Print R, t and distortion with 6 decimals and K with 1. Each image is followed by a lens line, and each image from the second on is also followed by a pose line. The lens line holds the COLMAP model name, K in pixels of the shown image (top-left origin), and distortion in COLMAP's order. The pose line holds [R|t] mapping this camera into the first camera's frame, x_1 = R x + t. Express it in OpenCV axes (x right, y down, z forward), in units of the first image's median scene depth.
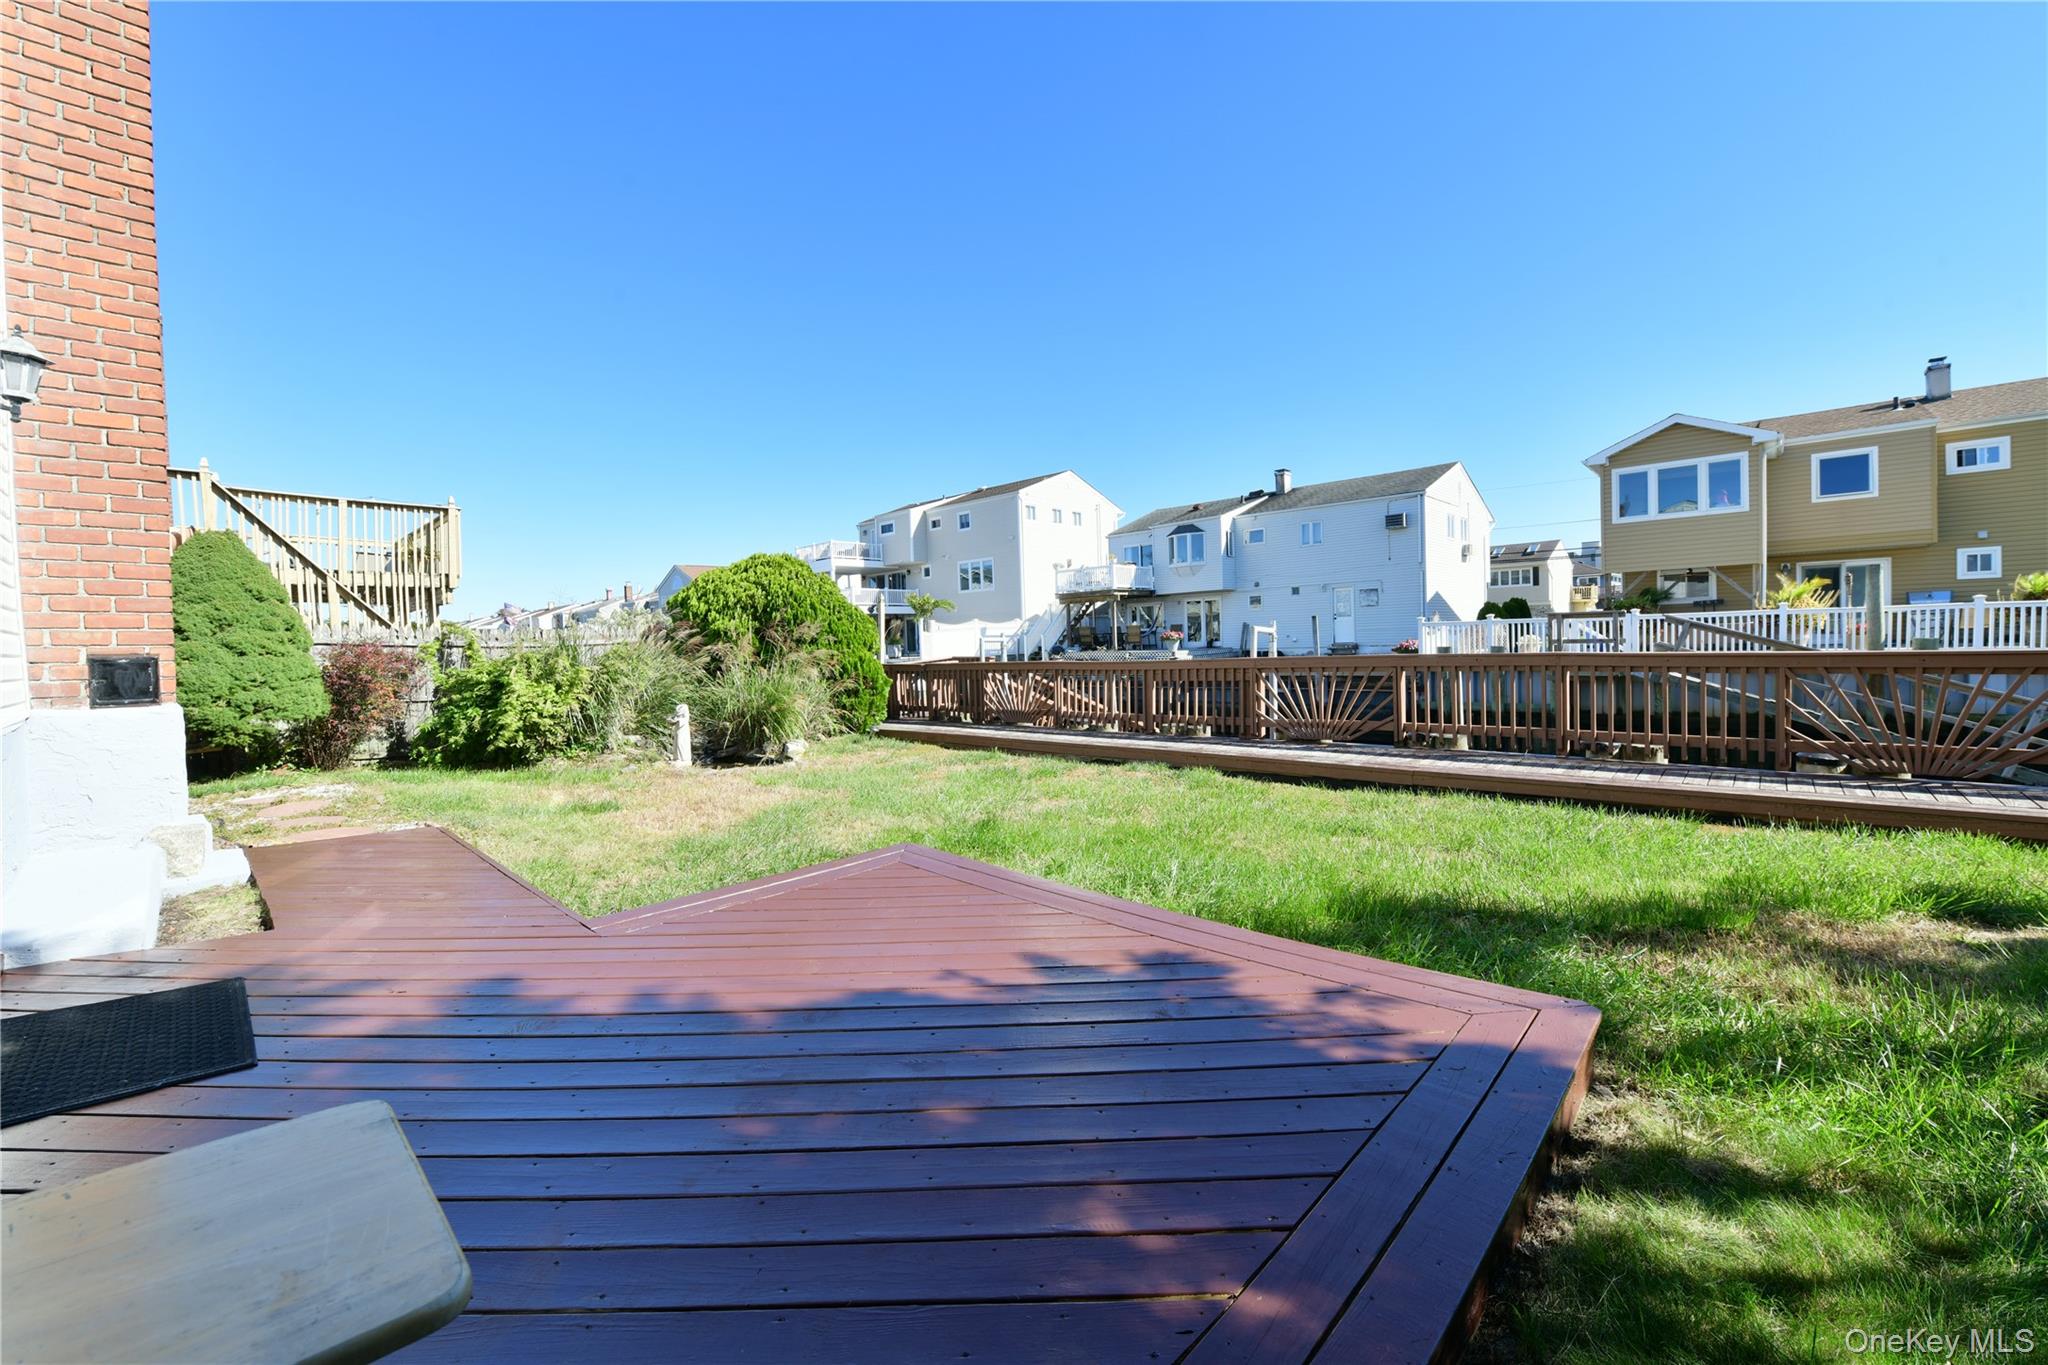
lens RADIAL K [[829.0, 0, 1035.6], [0, 829.0, 661.8], [0, 0, 1]] dist [-0.012930, -0.004070]
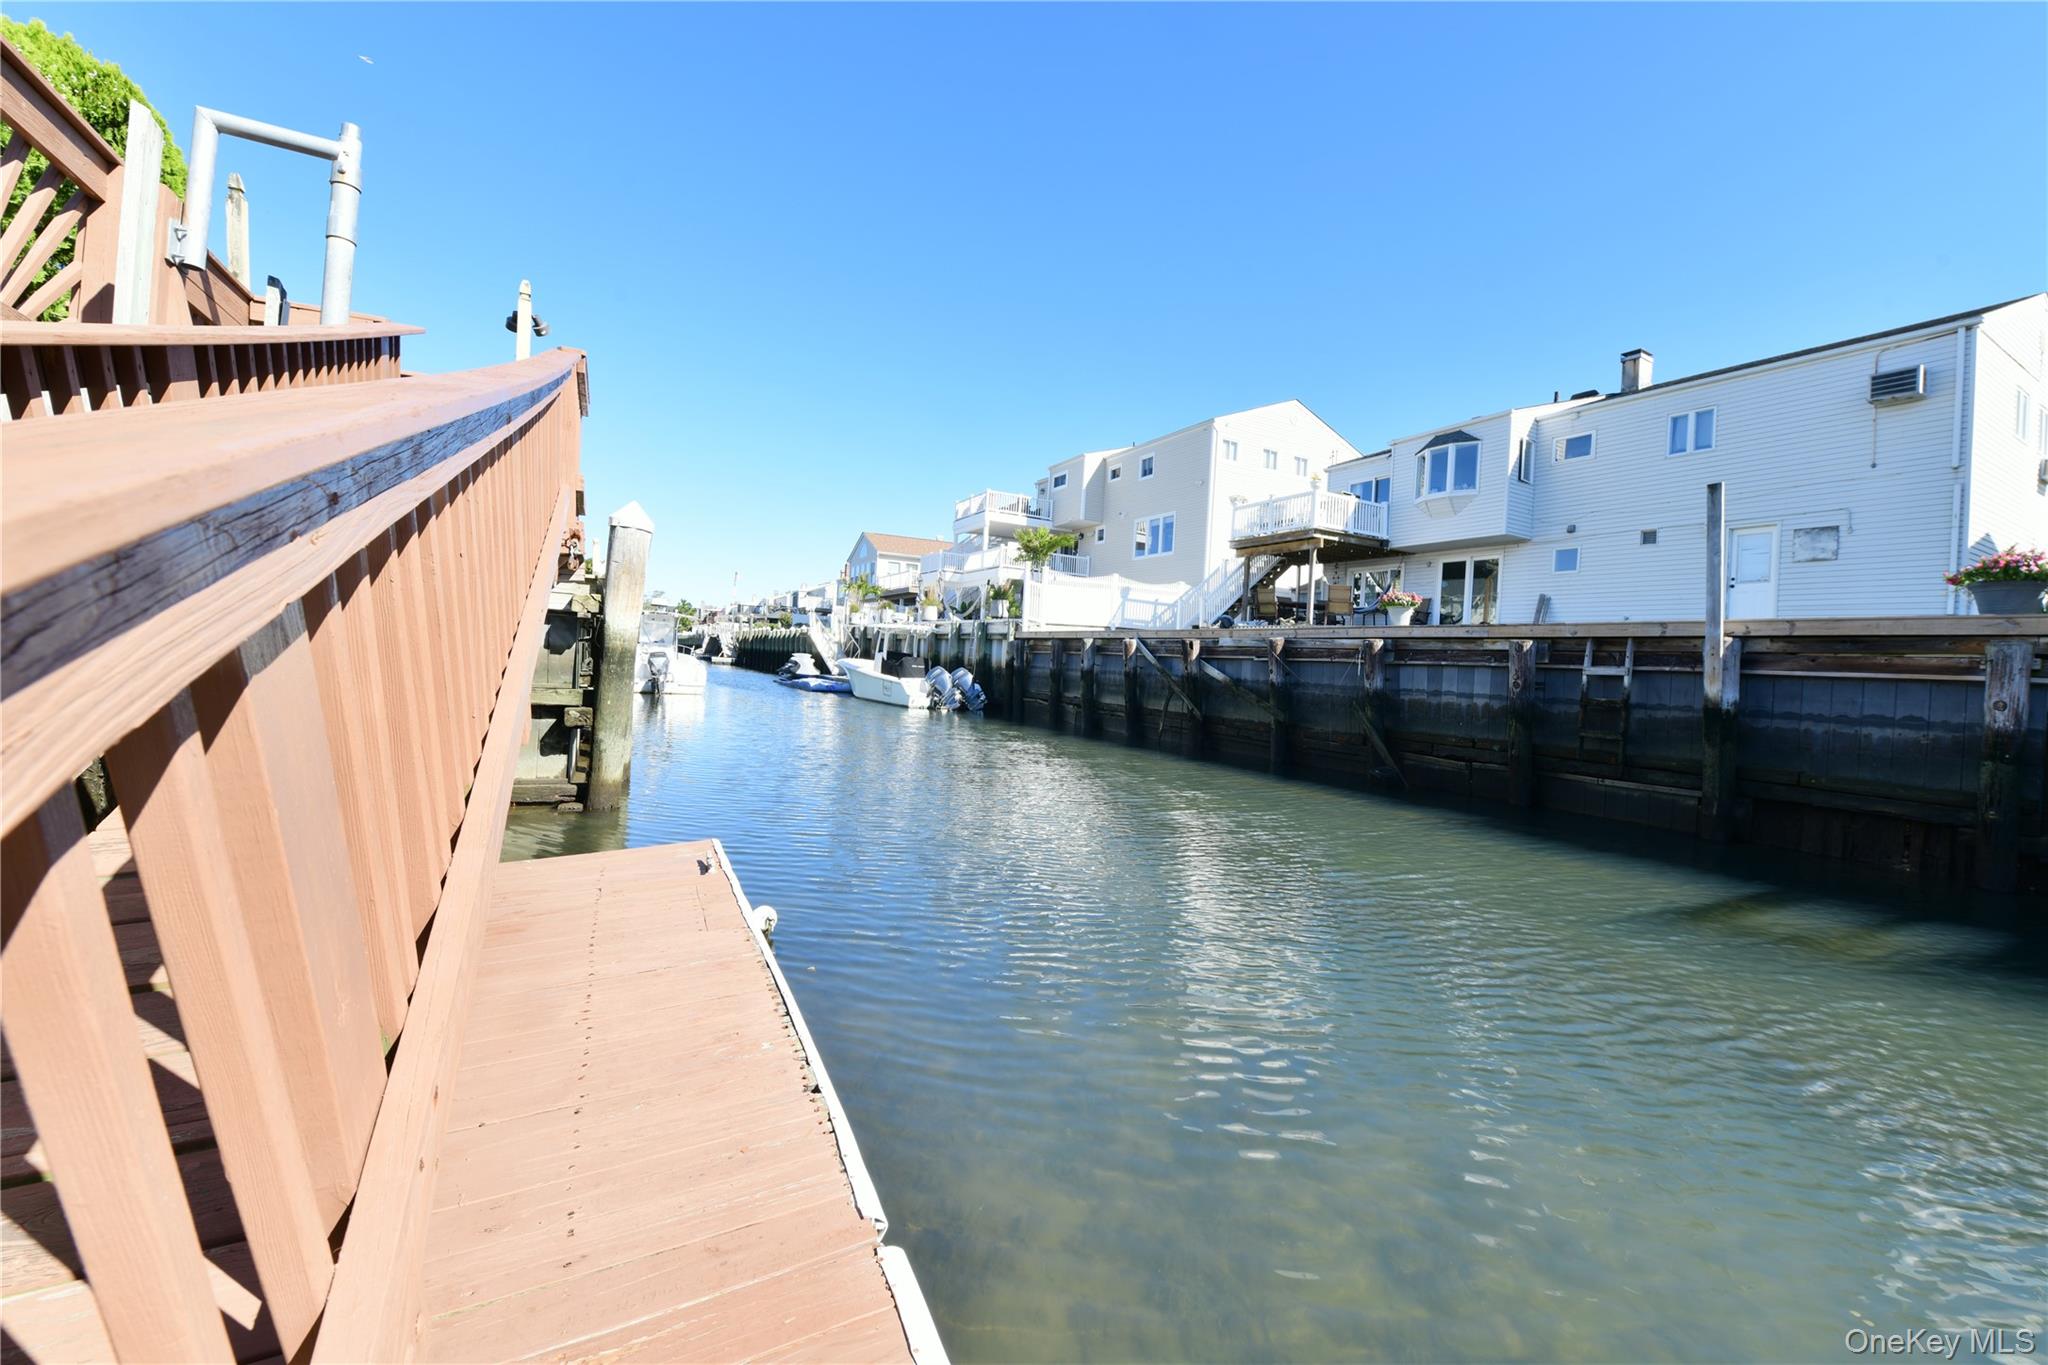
lens RADIAL K [[829.0, 0, 1035.6], [0, 829.0, 661.8], [0, 0, 1]] dist [-0.012930, -0.004070]
pose [[0.945961, 0.087677, -0.312204, 0.092008], [-0.096871, 0.995198, -0.014030, 0.040126], [0.309475, 0.043515, 0.949911, 0.312041]]
